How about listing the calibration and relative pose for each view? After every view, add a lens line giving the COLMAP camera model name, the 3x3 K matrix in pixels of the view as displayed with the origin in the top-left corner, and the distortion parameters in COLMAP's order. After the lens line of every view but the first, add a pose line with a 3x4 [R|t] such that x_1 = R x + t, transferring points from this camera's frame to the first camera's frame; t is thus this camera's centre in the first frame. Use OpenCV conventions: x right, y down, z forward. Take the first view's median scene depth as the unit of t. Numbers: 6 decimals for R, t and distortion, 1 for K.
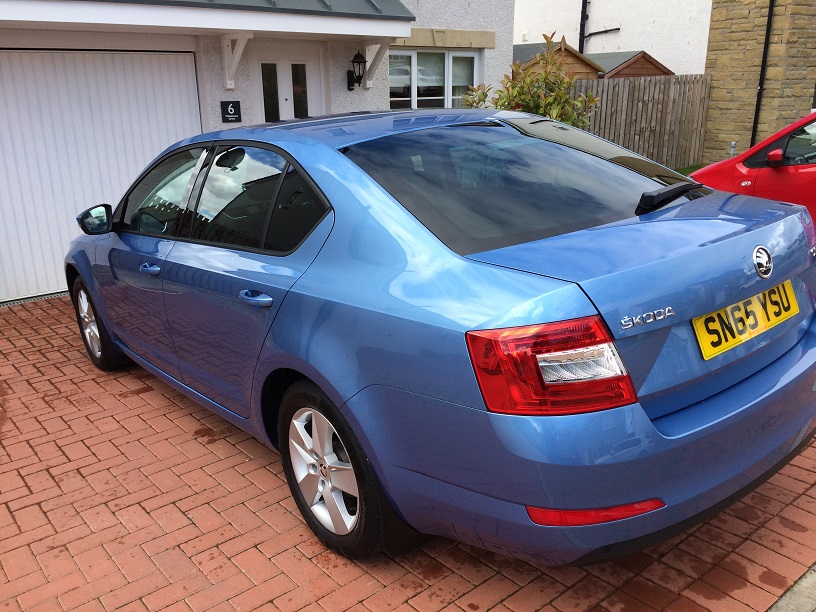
lens RADIAL K [[695.9, 0, 404.3], [0, 695.9, 303.2], [0, 0, 1]] dist [0.080160, -0.103046]
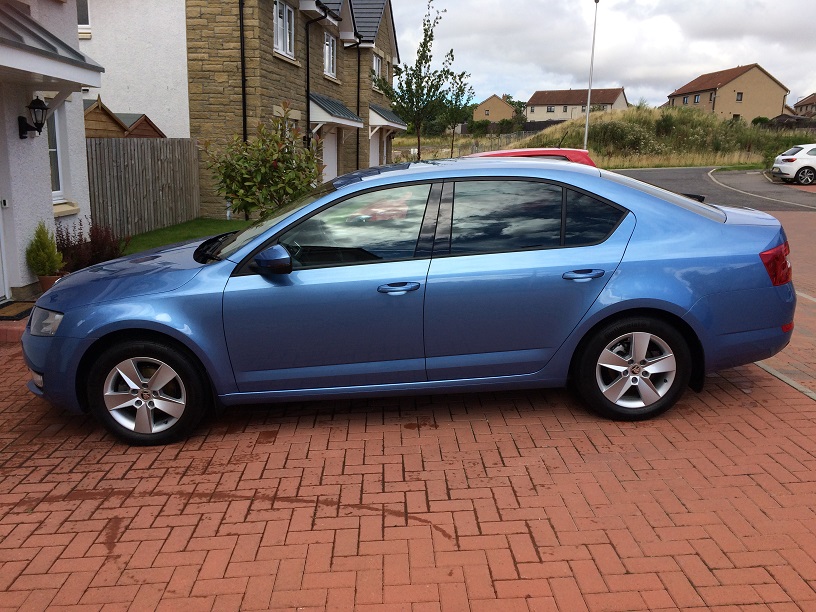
lens RADIAL K [[695.9, 0, 408.8], [0, 695.9, 314.1], [0, 0, 1]] dist [0.080160, -0.103046]
pose [[0.604302, -0.154928, 0.781548, -0.550646], [0.209785, 0.977240, 0.031512, -0.017166], [-0.768641, 0.144914, 0.623049, 0.118669]]
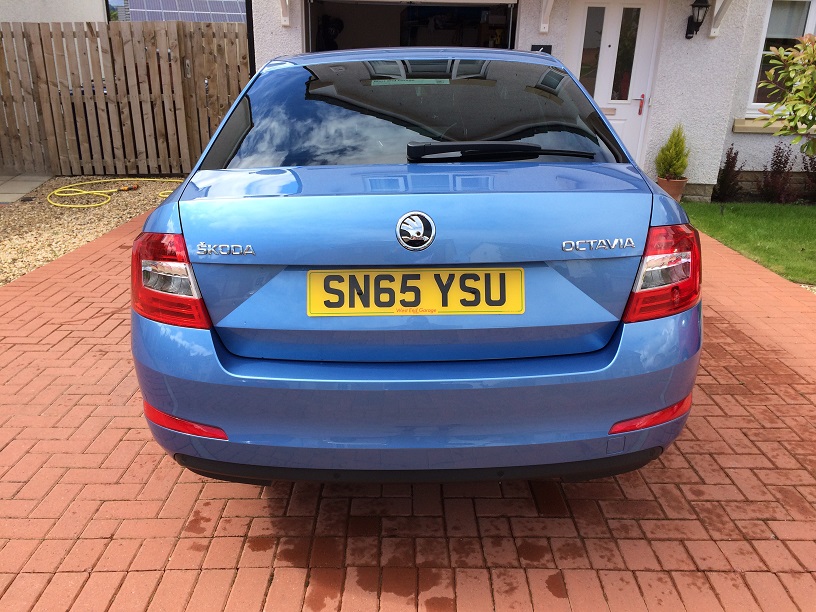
lens RADIAL K [[695.9, 0, 413.9], [0, 695.9, 303.0], [0, 0, 1]] dist [0.080160, -0.103046]
pose [[0.780750, 0.256251, -0.569881, 0.269054], [-0.220760, 0.966344, 0.132078, -0.022687], [0.584546, 0.022687, 0.811043, 0.082964]]
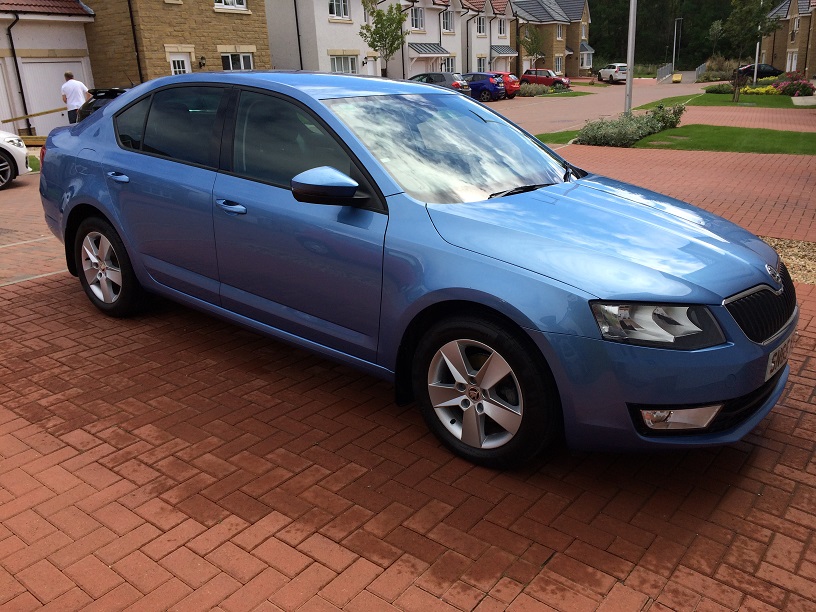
lens RADIAL K [[695.9, 0, 408.4], [0, 695.9, 306.0], [0, 0, 1]] dist [0.080160, -0.103046]
pose [[-0.972757, 0.122641, -0.196730, 0.018884], [-0.013121, 0.818123, 0.574894, -0.291066], [0.231454, 0.561814, -0.794226, 1.005091]]
